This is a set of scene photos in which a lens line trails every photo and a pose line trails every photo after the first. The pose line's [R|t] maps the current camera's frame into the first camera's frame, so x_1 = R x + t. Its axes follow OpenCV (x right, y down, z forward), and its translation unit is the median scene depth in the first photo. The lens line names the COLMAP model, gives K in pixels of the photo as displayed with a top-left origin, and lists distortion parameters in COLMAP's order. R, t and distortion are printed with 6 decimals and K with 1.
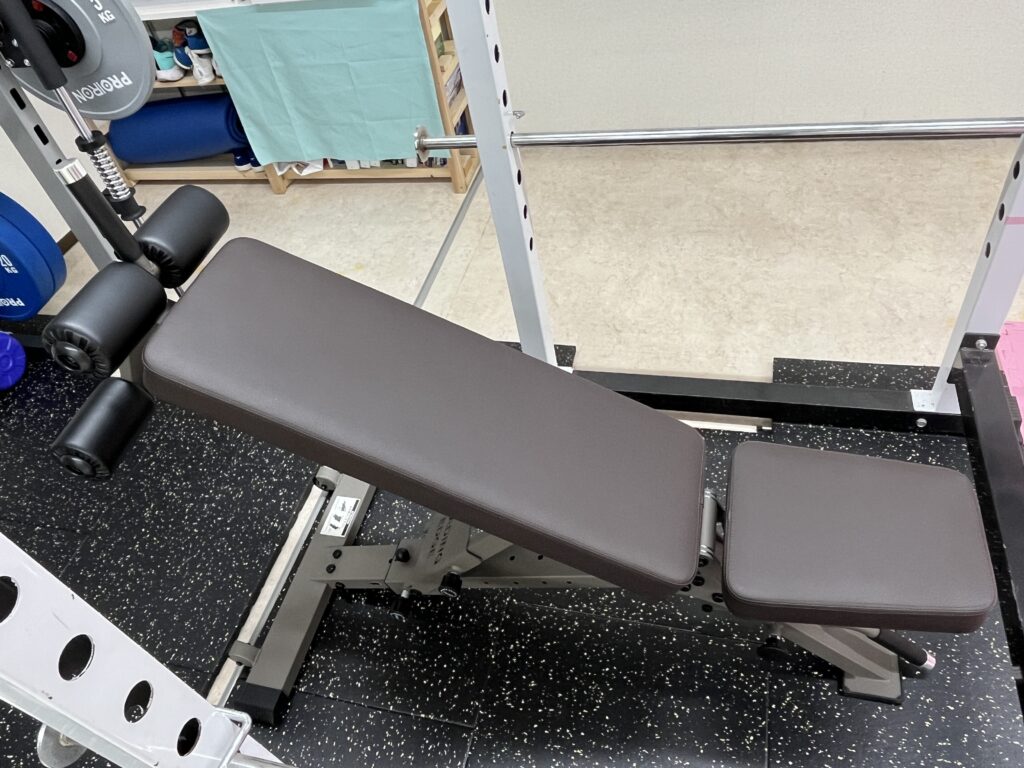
lens RADIAL K [[730.8, 0, 503.3], [0, 730.8, 380.9], [0, 0, 1]] dist [0.003762, -0.000228]
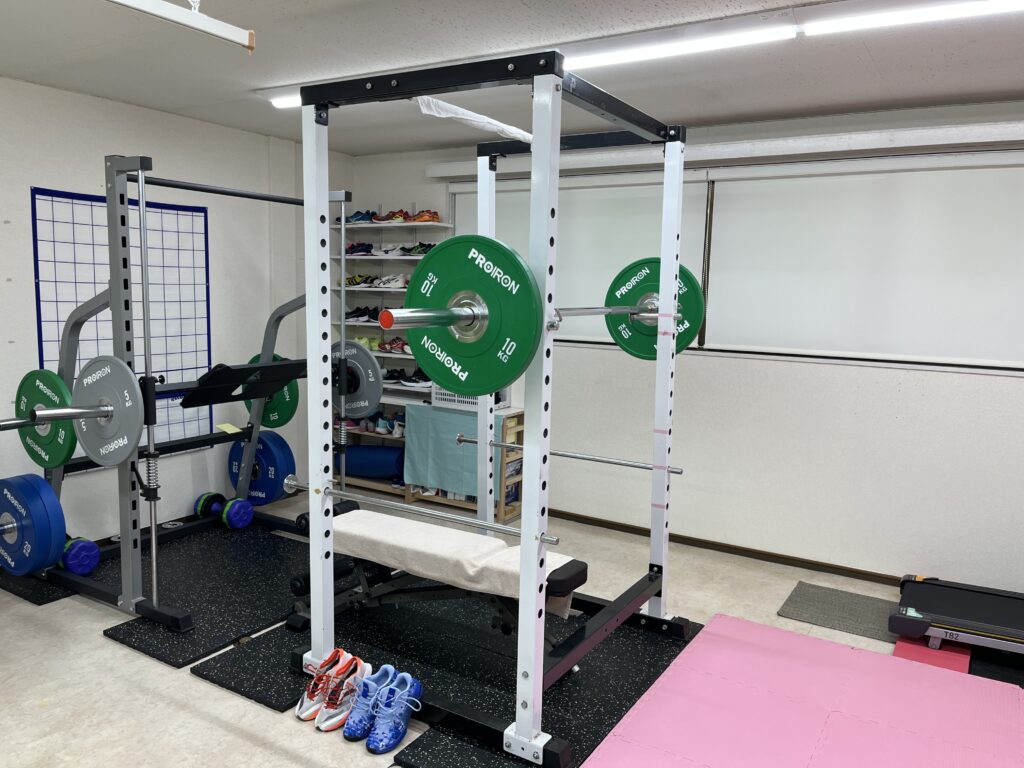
lens RADIAL K [[775.1, 0, 512.4], [0, 775.1, 387.2], [0, 0, 1]] dist [0.052387, -0.065761]
pose [[0.937558, 0.218371, -0.270738, 0.414667], [-0.338002, 0.755687, -0.560974, 0.548458], [0.082093, 0.617456, 0.782310, -0.674172]]
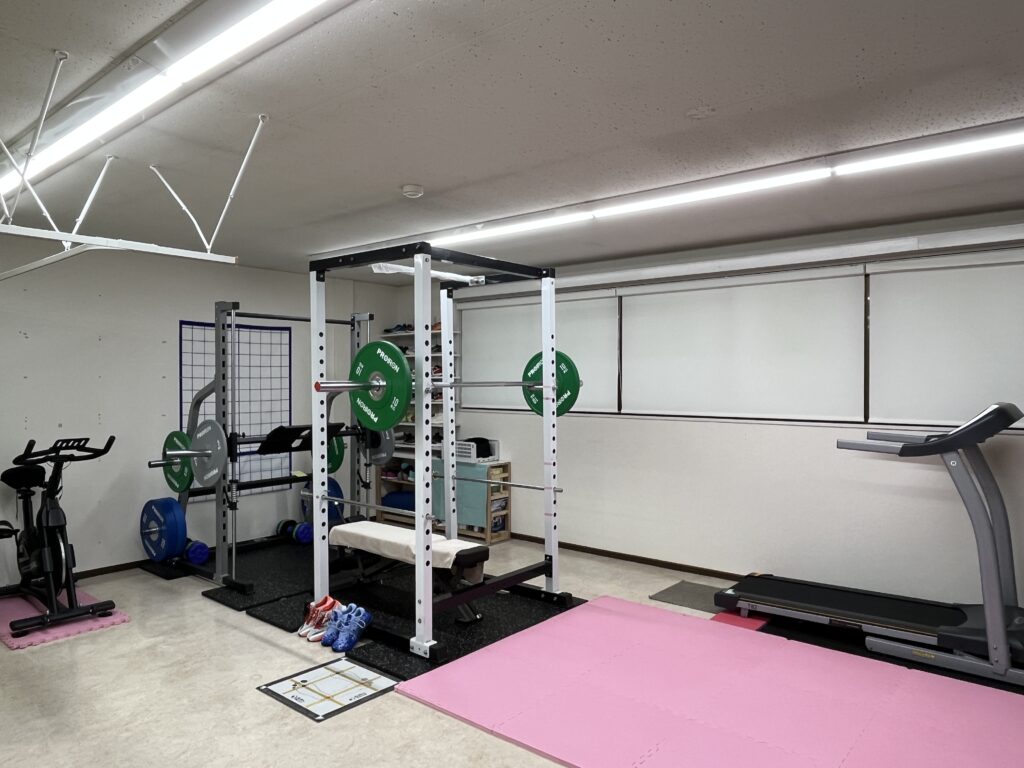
lens RADIAL K [[694.7, 0, 512.3], [0, 694.7, 383.4], [0, 0, 1]] dist [0.001931, -0.013864]
pose [[0.888553, 0.159610, -0.430113, 0.939615], [-0.412131, 0.689576, -0.595511, 0.725695], [0.201547, 0.706406, 0.678505, -0.932410]]
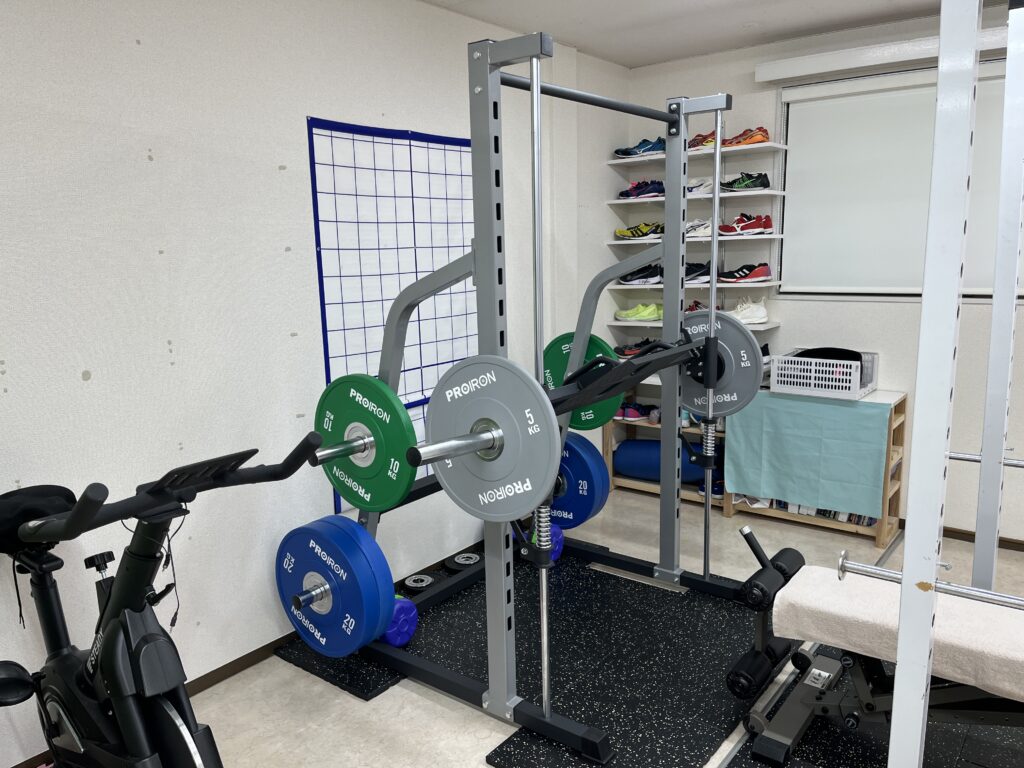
lens RADIAL K [[775.1, 0, 512.3], [0, 775.1, 390.2], [0, 0, 1]] dist [0.052387, -0.065761]
pose [[0.906560, 0.206228, -0.368264, -0.203280], [-0.373694, 0.797789, -0.473166, 0.432974], [0.196217, 0.566571, 0.800310, -0.408079]]
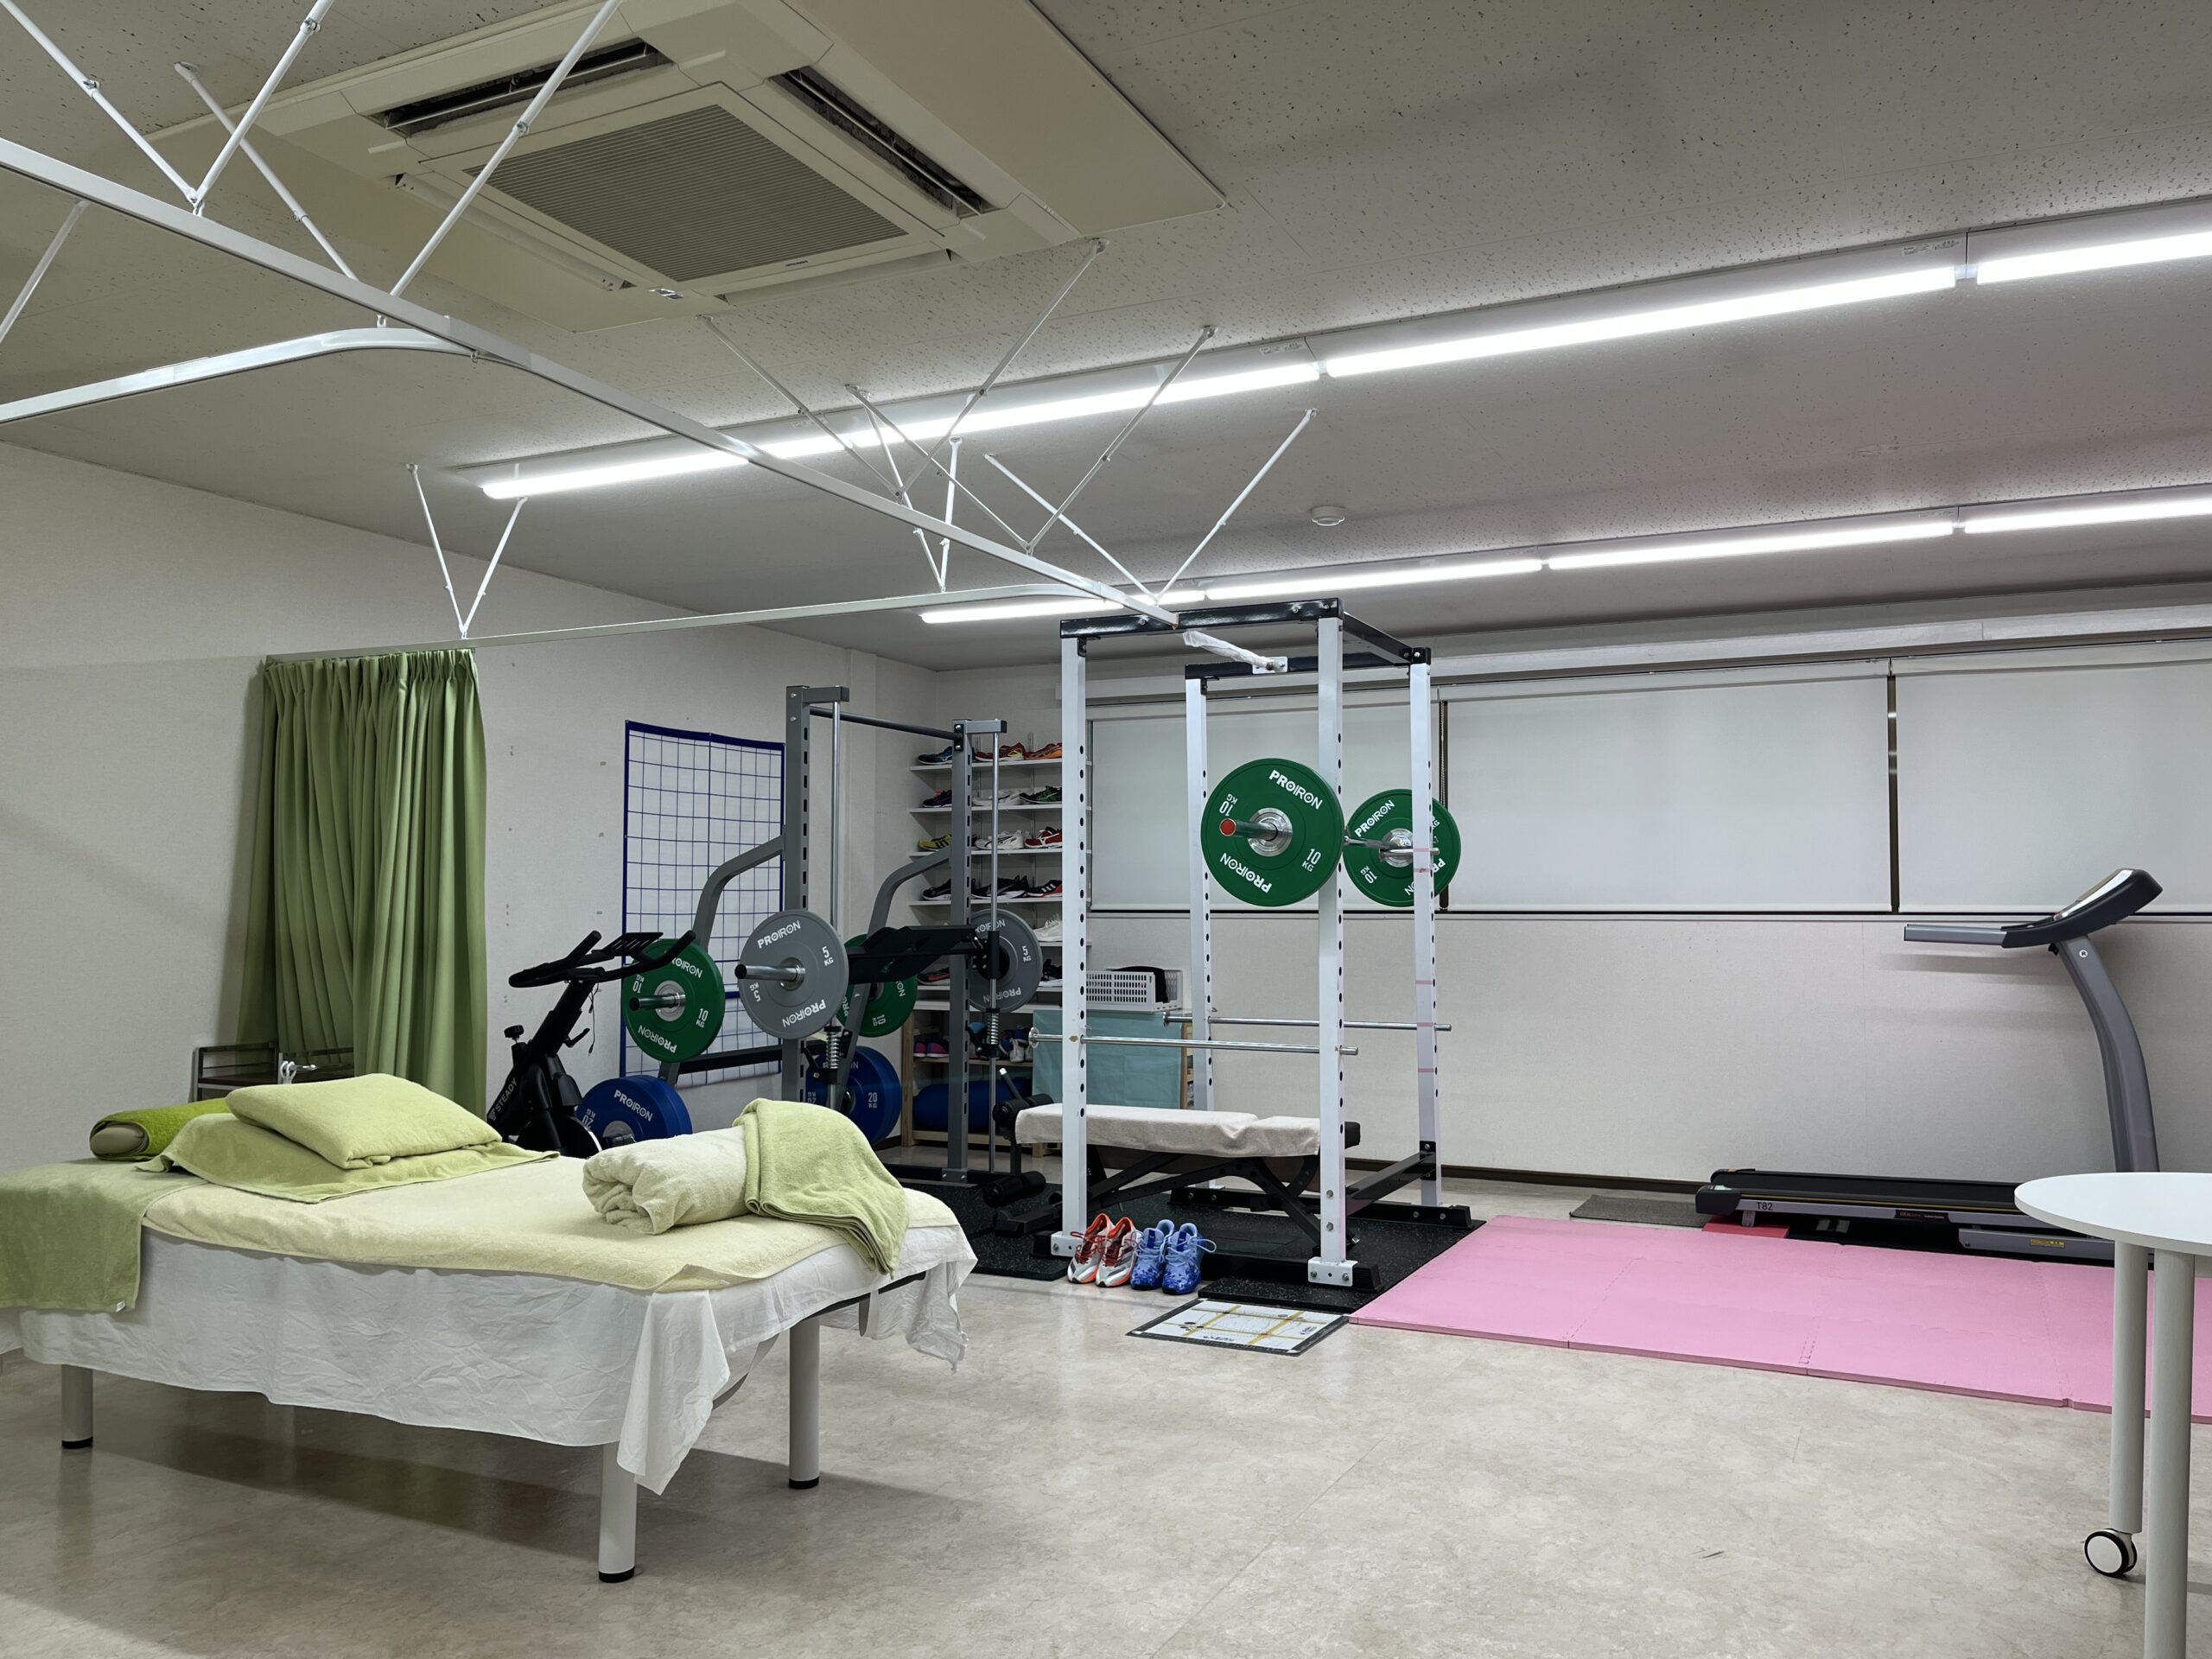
lens RADIAL K [[1674.3, 0, 1128.9], [0, 1674.3, 837.0], [0, 0, 1]] dist [0.052387, -0.065761]
pose [[0.967641, 0.149050, -0.203604, 0.363259], [-0.250858, 0.655279, -0.712517, 1.483766], [0.027217, 0.740536, 0.671465, -1.388430]]
